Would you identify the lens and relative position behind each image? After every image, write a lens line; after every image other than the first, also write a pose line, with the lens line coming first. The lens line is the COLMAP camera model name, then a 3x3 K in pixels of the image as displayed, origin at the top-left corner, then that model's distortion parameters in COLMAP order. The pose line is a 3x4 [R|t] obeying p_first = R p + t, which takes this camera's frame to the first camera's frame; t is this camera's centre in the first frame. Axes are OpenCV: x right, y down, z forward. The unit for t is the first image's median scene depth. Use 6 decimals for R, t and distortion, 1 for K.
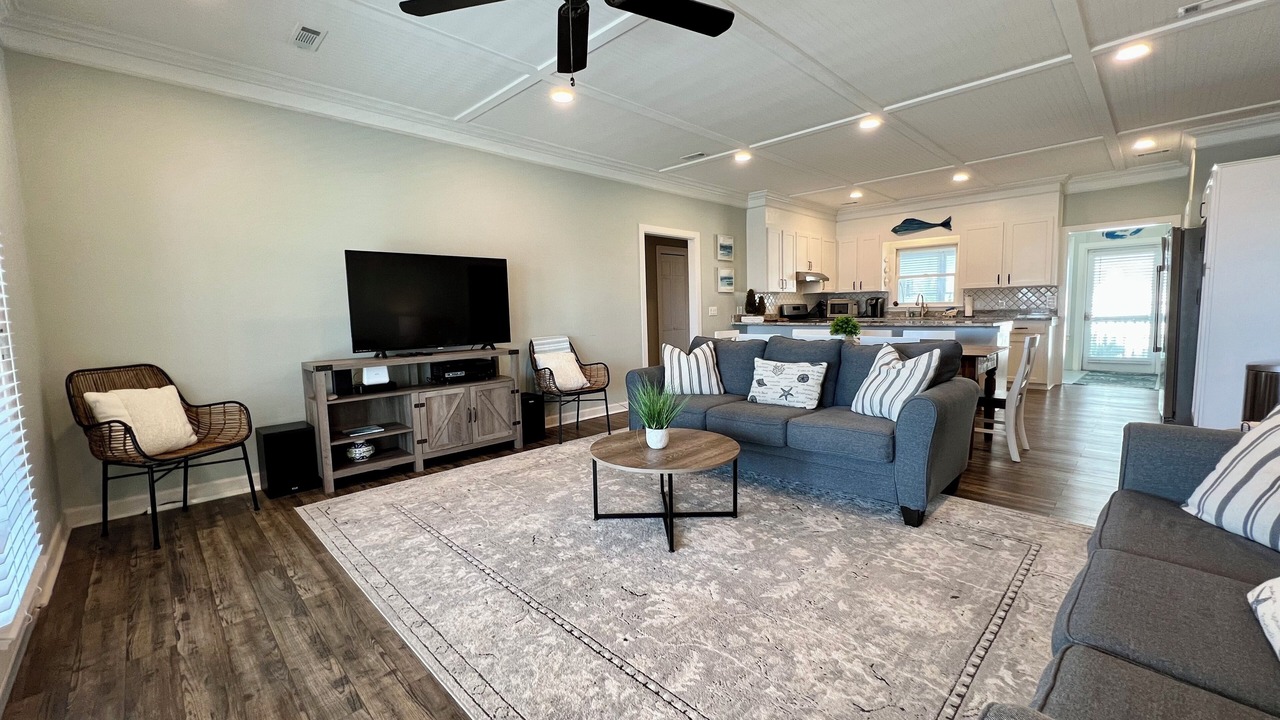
lens RADIAL K [[511.4, 0, 640.3], [0, 511.4, 356.6], [0, 0, 1]] dist [-0.002892, 0.000751]
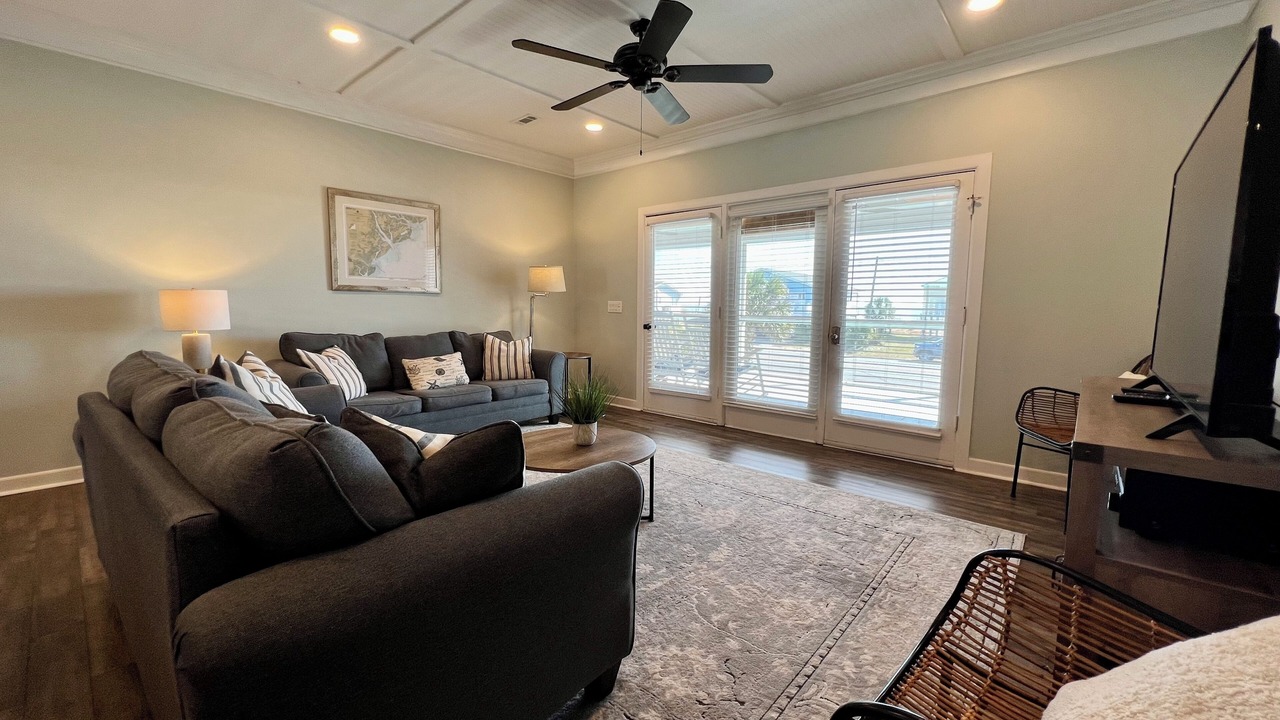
lens RADIAL K [[511.4, 0, 641.7], [0, 511.4, 356.4], [0, 0, 1]] dist [-0.002892, 0.000751]
pose [[-0.996948, 0.022780, -0.074664, -0.002699], [0.007887, 0.980973, 0.193982, -0.124372], [0.077663, 0.192801, -0.978160, 1.402635]]
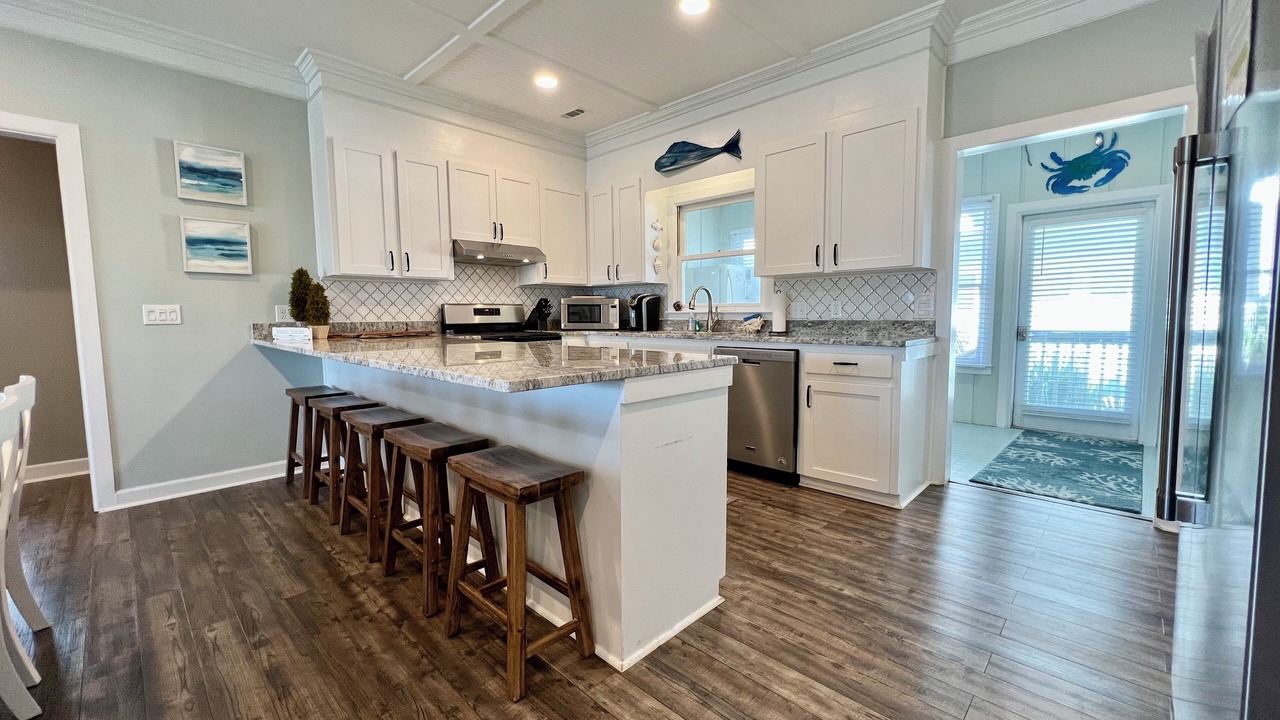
lens RADIAL K [[511.4, 0, 637.4], [0, 511.4, 359.2], [0, 0, 1]] dist [-0.002892, 0.000751]
pose [[0.999593, 0.011651, 0.026053, 0.991015], [-0.011606, 0.999931, -0.001901, -0.100475], [-0.026073, 0.001598, 0.999659, 1.010703]]
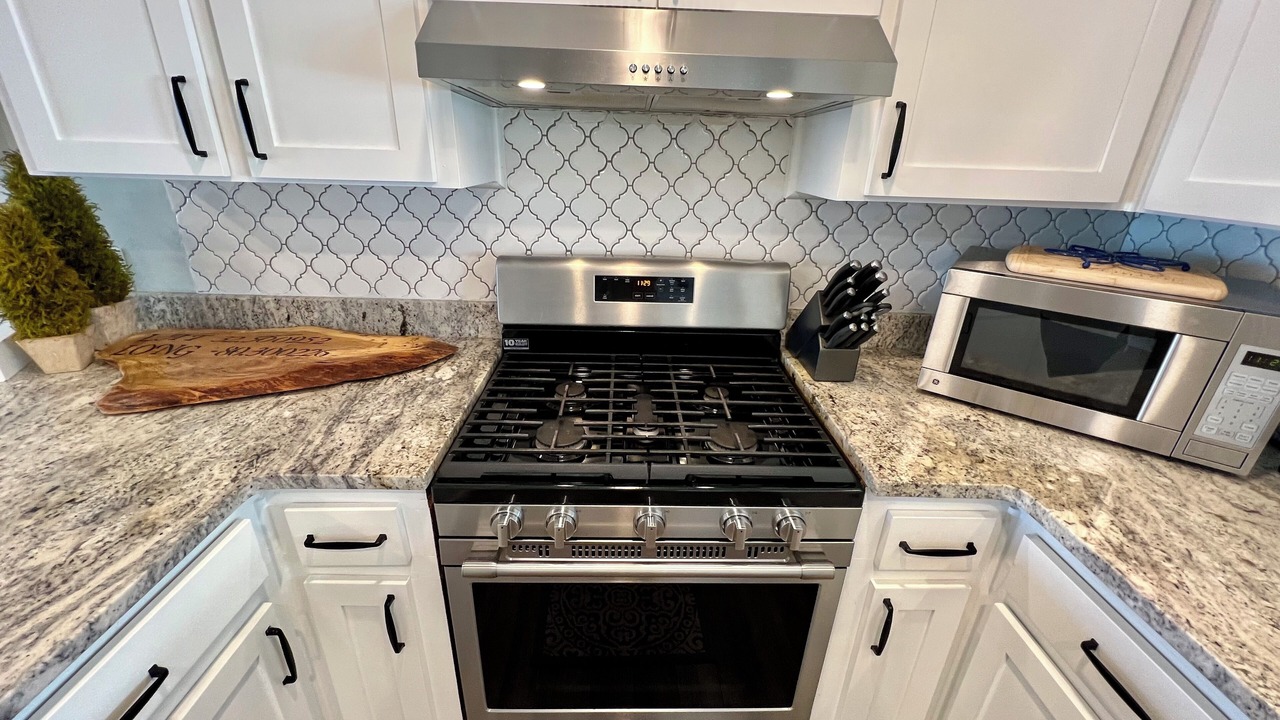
lens RADIAL K [[511.4, 0, 635.6], [0, 511.4, 361.0], [0, 0, 1]] dist [-0.002892, 0.000751]
pose [[0.725424, 0.305398, -0.616841, 0.900335], [-0.107038, 0.935328, 0.337201, -0.278952], [0.679929, -0.178588, 0.711198, 1.936734]]
